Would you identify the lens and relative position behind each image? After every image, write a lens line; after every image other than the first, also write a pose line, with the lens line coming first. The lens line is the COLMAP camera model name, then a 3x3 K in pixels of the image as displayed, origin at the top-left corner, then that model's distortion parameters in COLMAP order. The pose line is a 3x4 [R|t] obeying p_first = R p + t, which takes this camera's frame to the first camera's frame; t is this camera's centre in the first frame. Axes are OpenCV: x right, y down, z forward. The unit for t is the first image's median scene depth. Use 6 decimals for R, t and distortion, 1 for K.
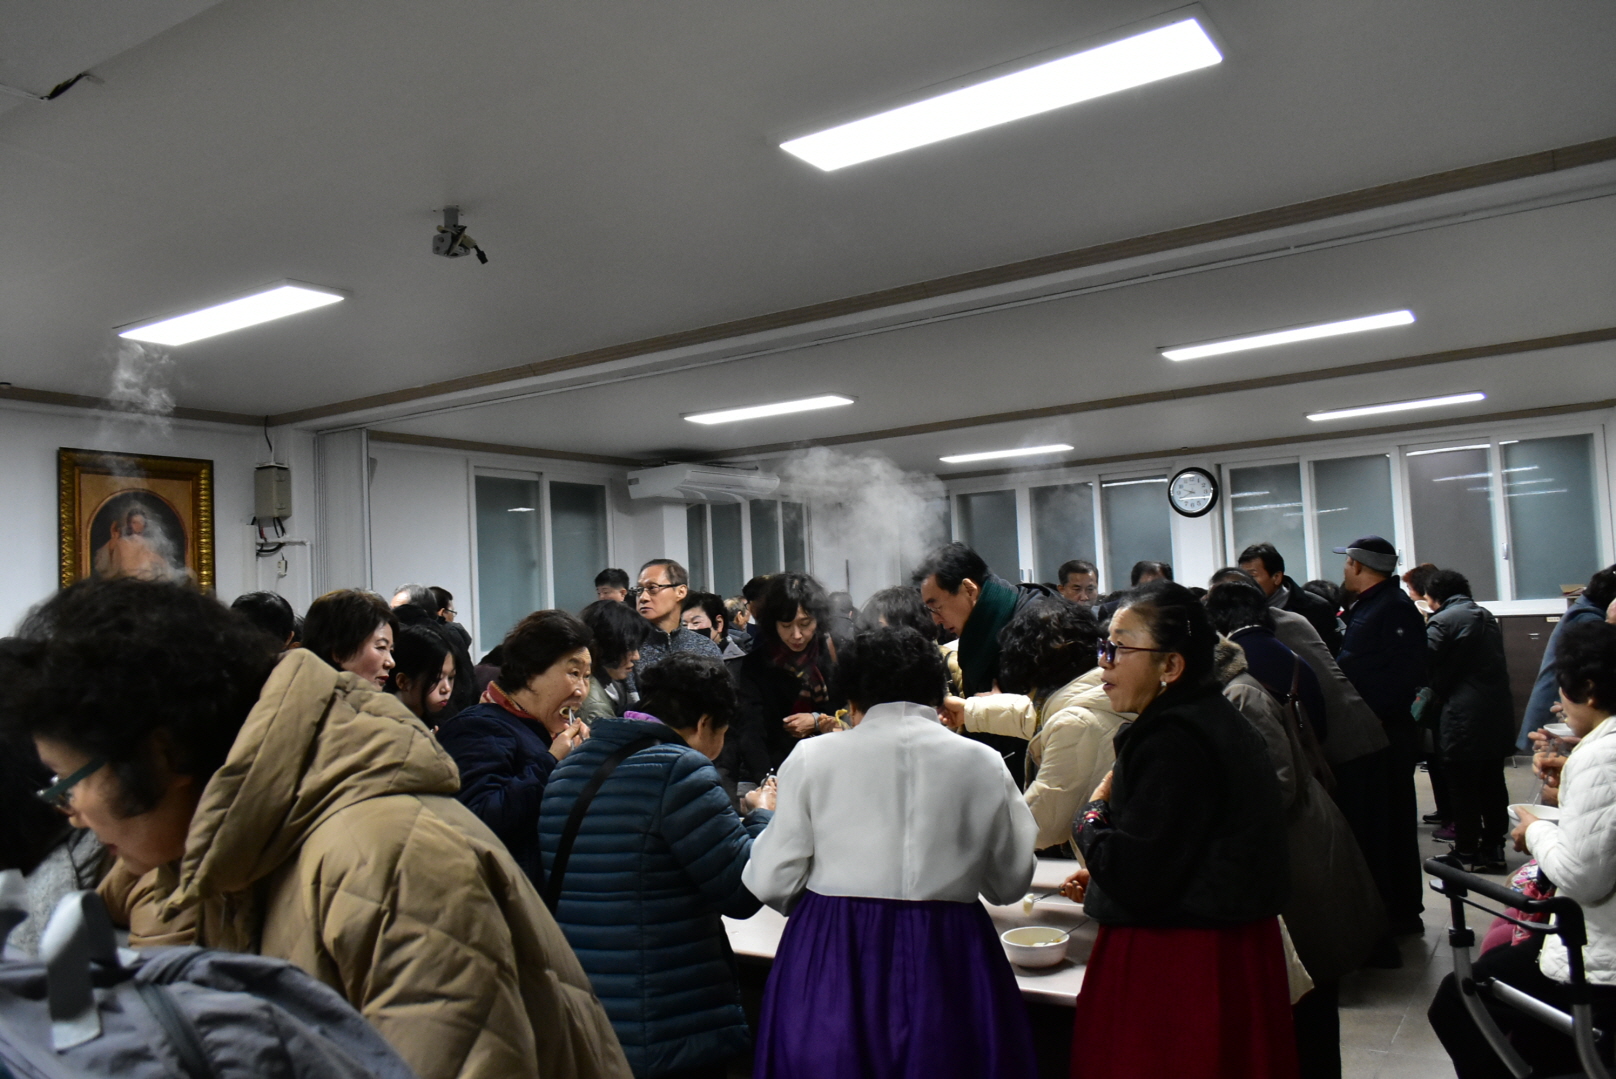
lens RADIAL K [[1265.8, 0, 808.0], [0, 1265.8, 539.5], [0, 0, 1]] dist [0.006983, 0.003534]
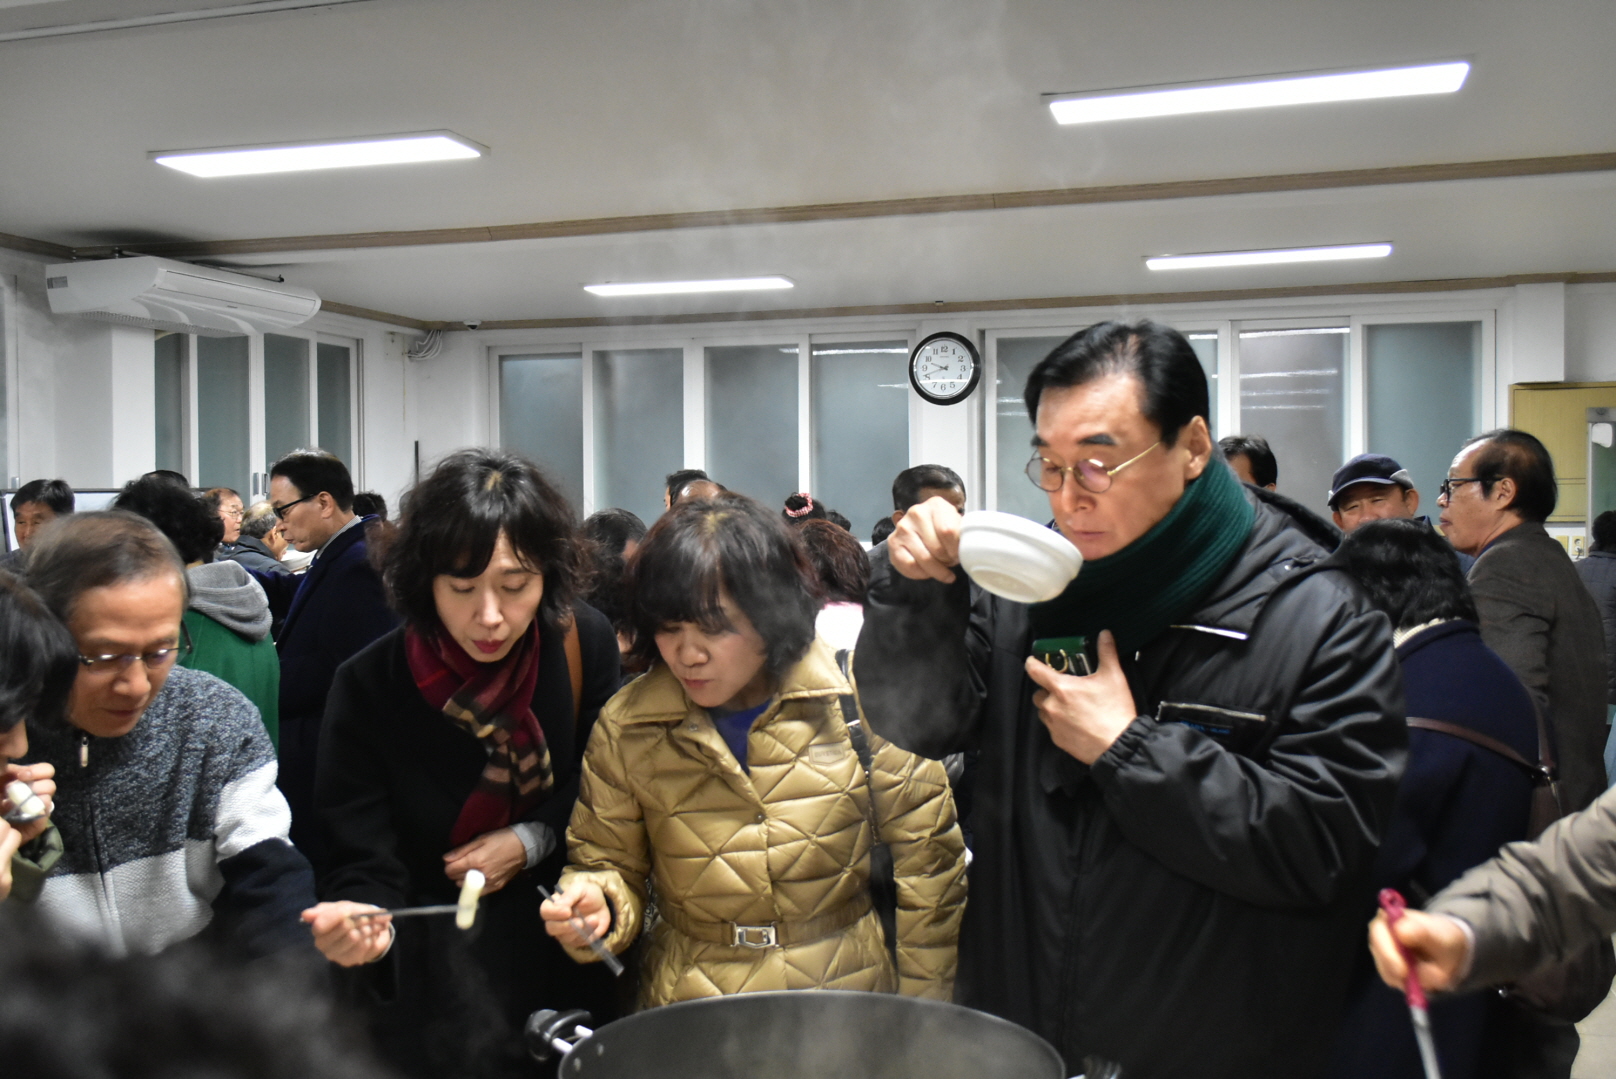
lens RADIAL K [[1633.5, 0, 808.0], [0, 1633.5, 539.5], [0, 0, 1]] dist [0.000695, 0.006291]
pose [[0.957975, 0.036780, 0.284485, -0.026887], [-0.055824, 0.996689, 0.059122, 0.011836], [-0.281369, -0.072518, 0.956856, 0.277130]]
